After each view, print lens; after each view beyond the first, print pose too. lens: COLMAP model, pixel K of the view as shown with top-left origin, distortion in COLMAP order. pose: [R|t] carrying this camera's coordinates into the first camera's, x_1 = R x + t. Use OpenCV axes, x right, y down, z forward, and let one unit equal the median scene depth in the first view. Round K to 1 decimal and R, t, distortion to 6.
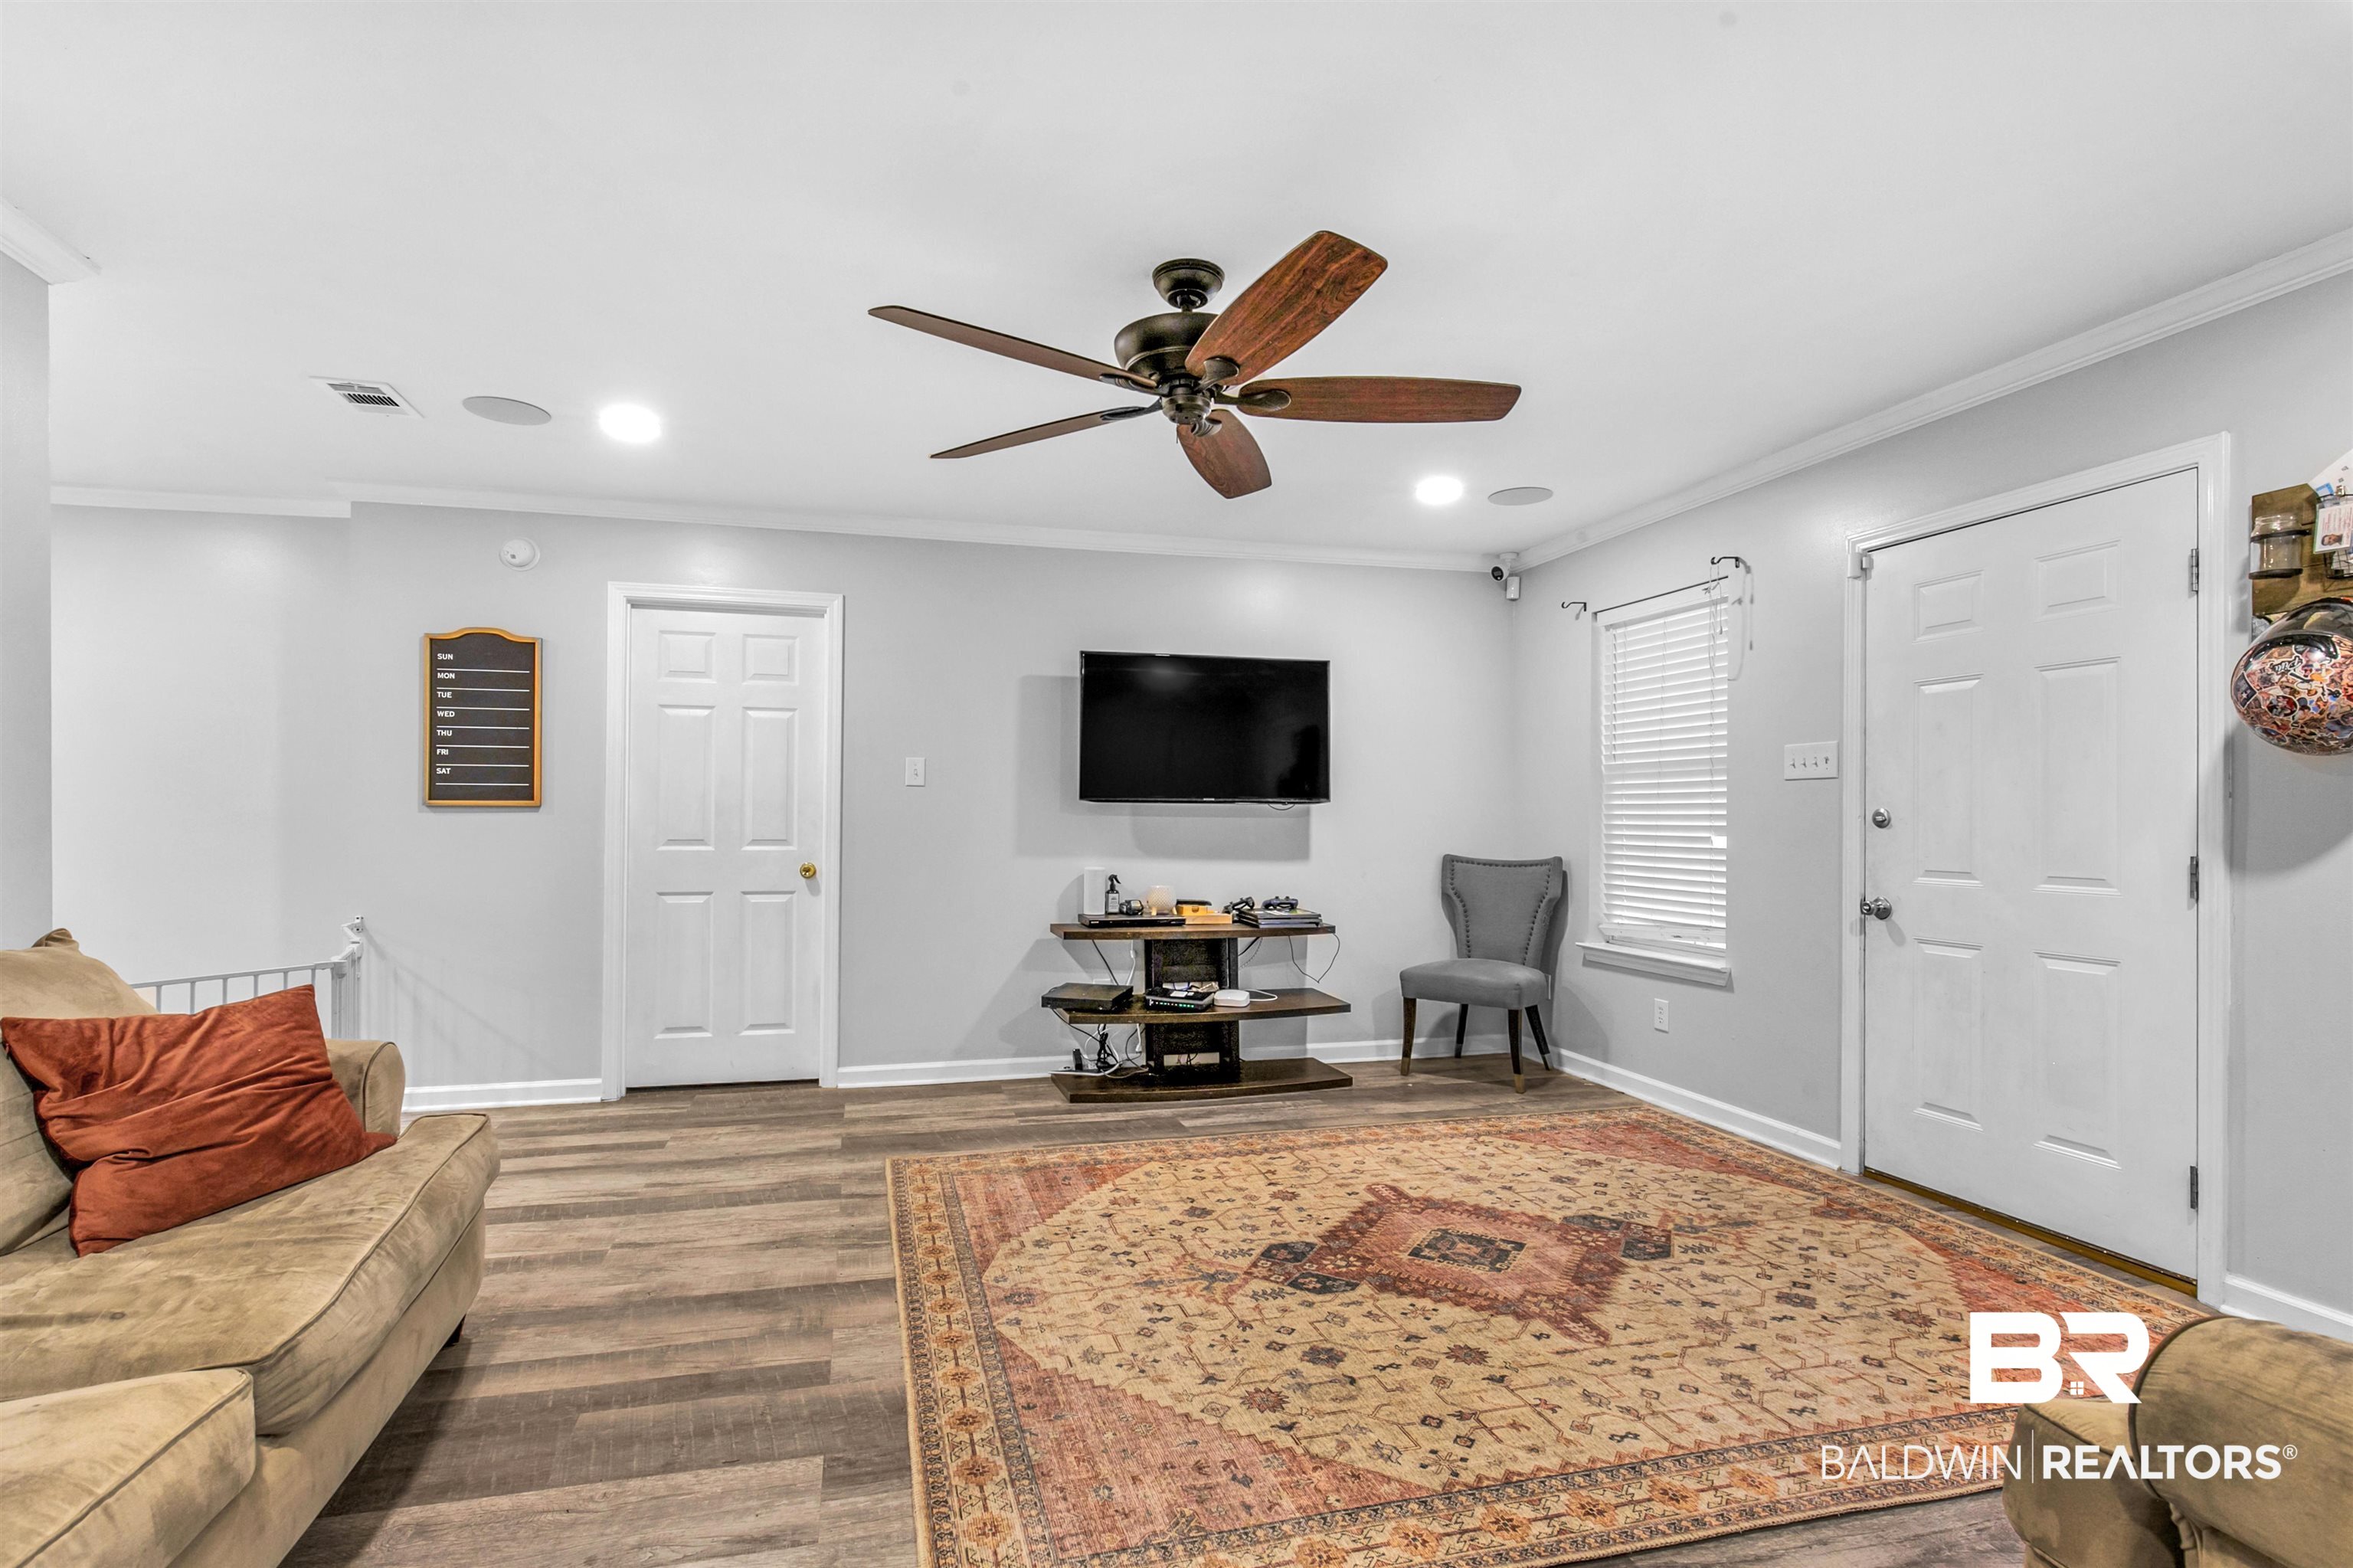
lens RADIAL K [[1083.7, 0, 1159.8], [0, 1083.7, 803.9], [0, 0, 1]] dist [0.004733, -0.002258]
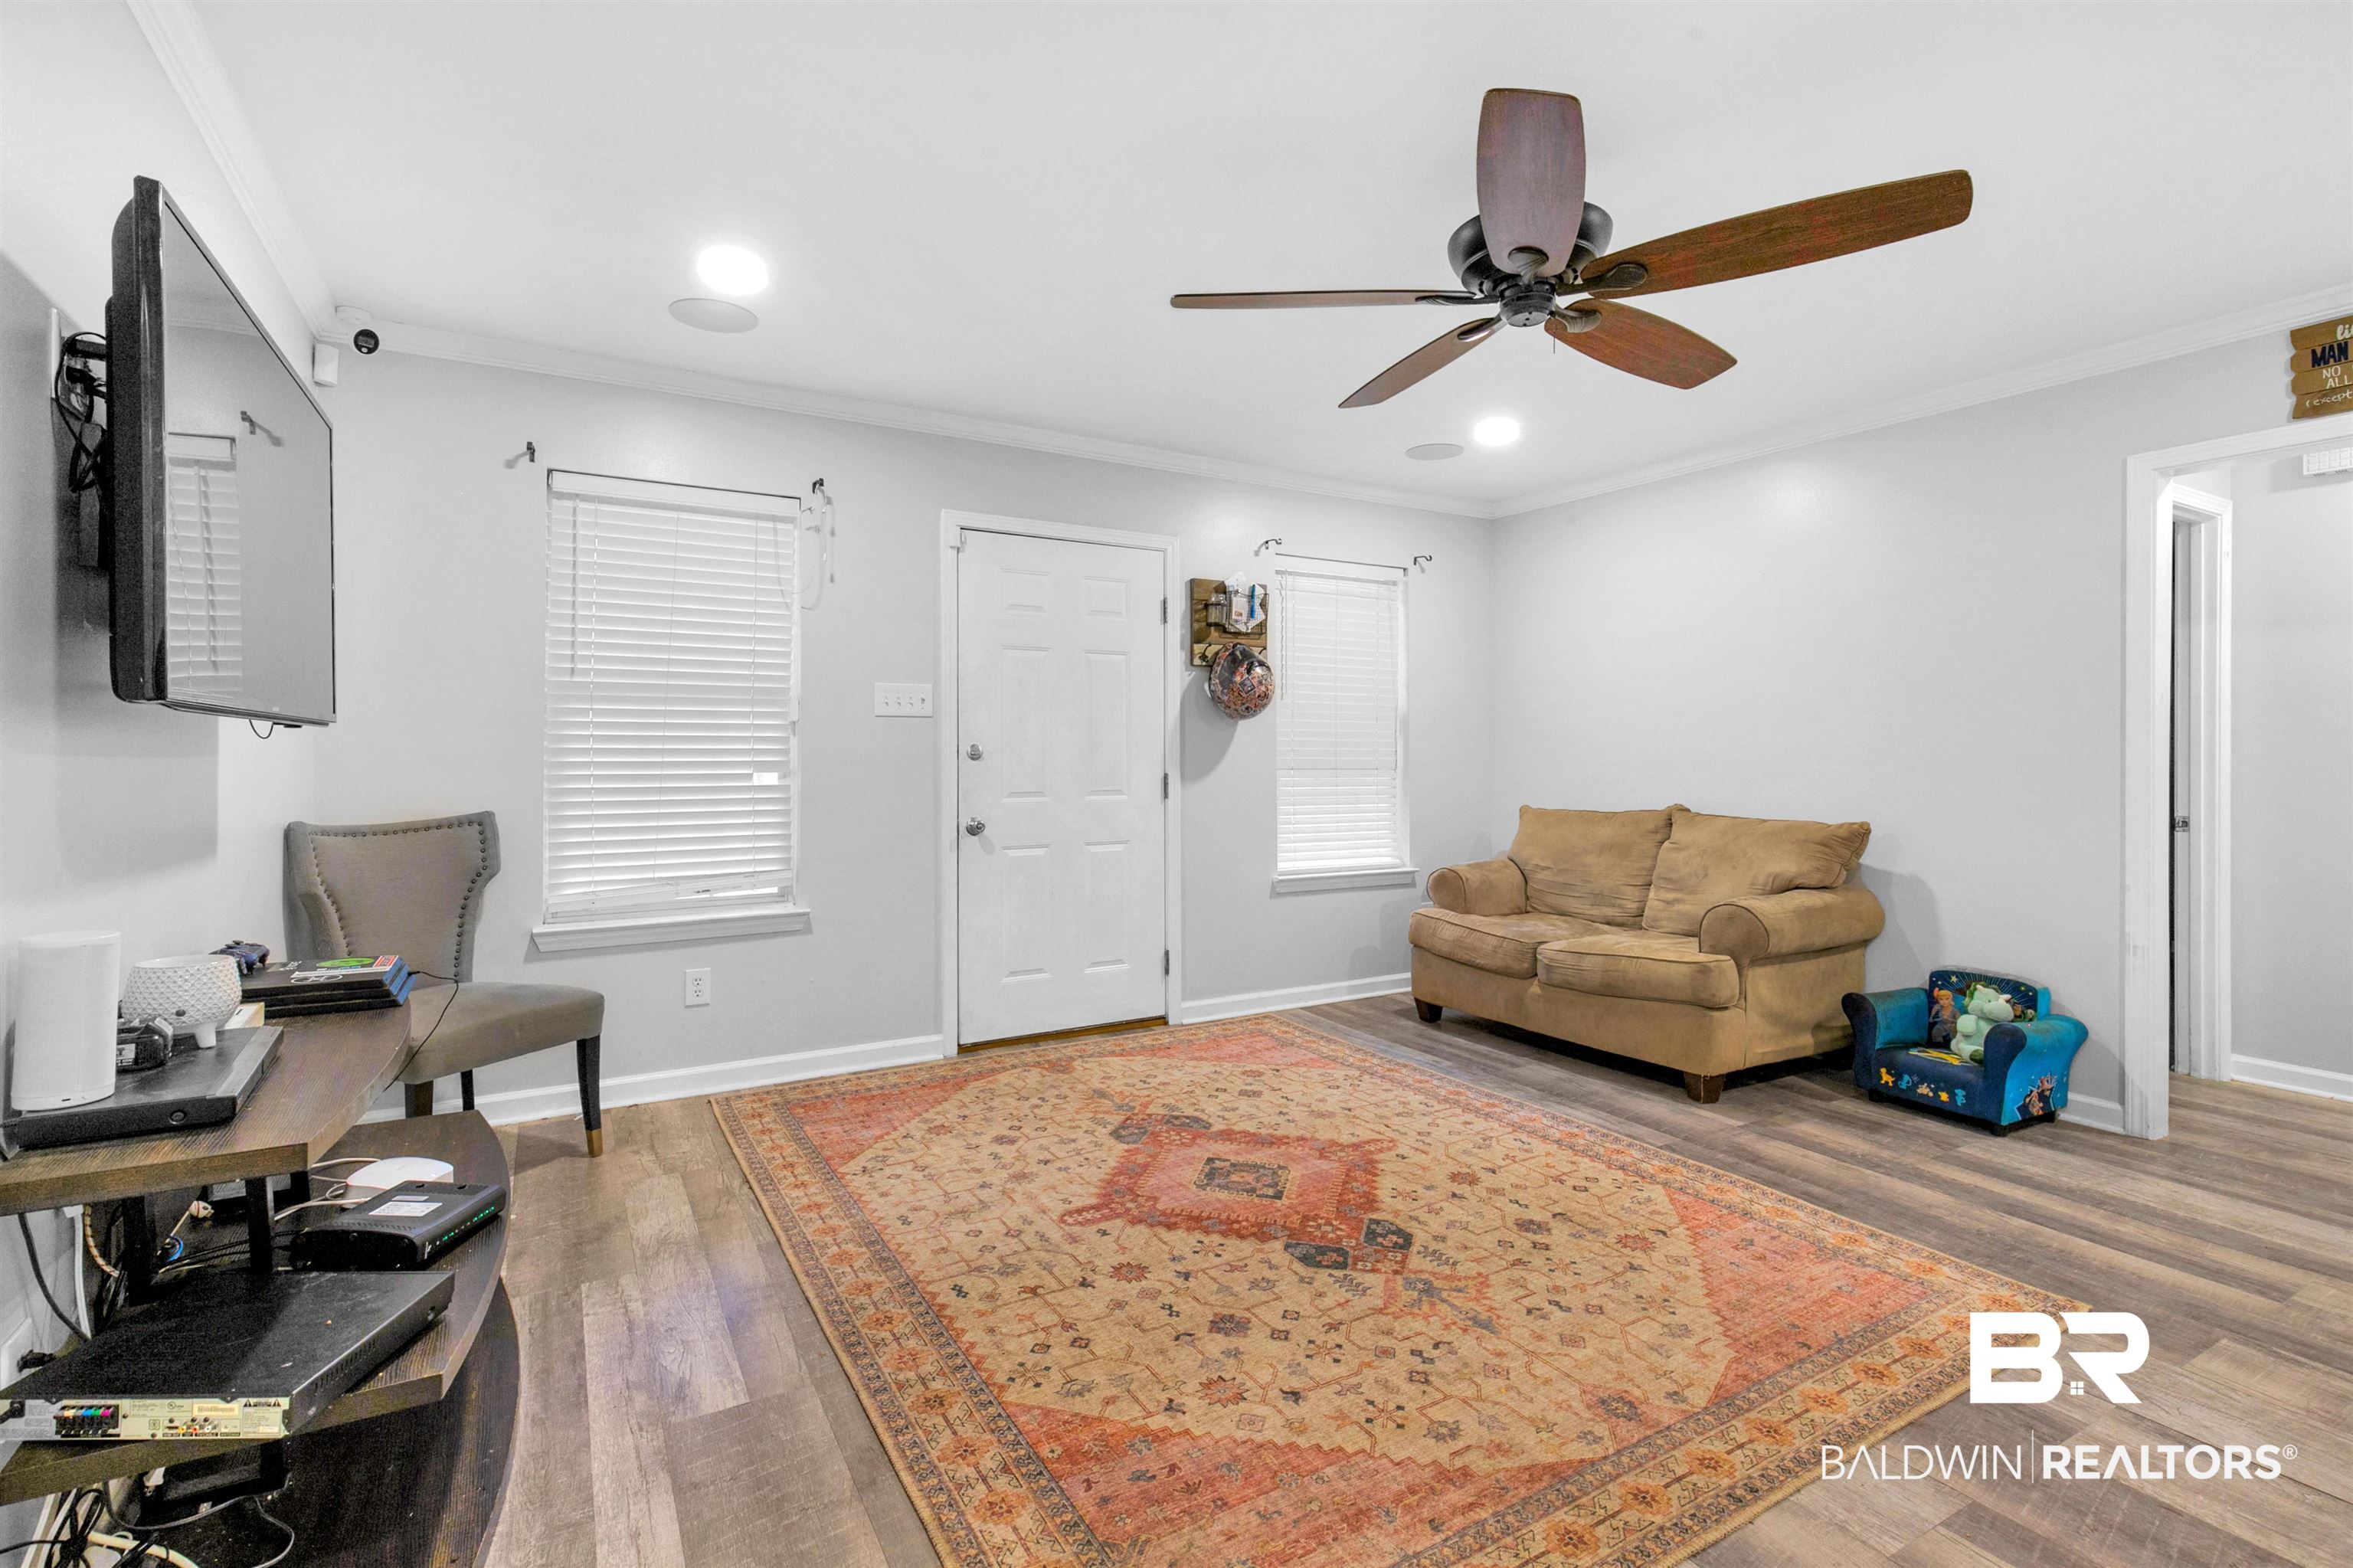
lens RADIAL K [[1083.7, 0, 1168.6], [0, 1083.7, 745.5], [0, 0, 1]] dist [0.004733, -0.002258]
pose [[-0.250310, -0.000289, 0.968166, -0.701394], [-0.012895, 0.999912, -0.003036, 0.007866], [-0.968080, -0.013244, -0.250292, 1.355442]]
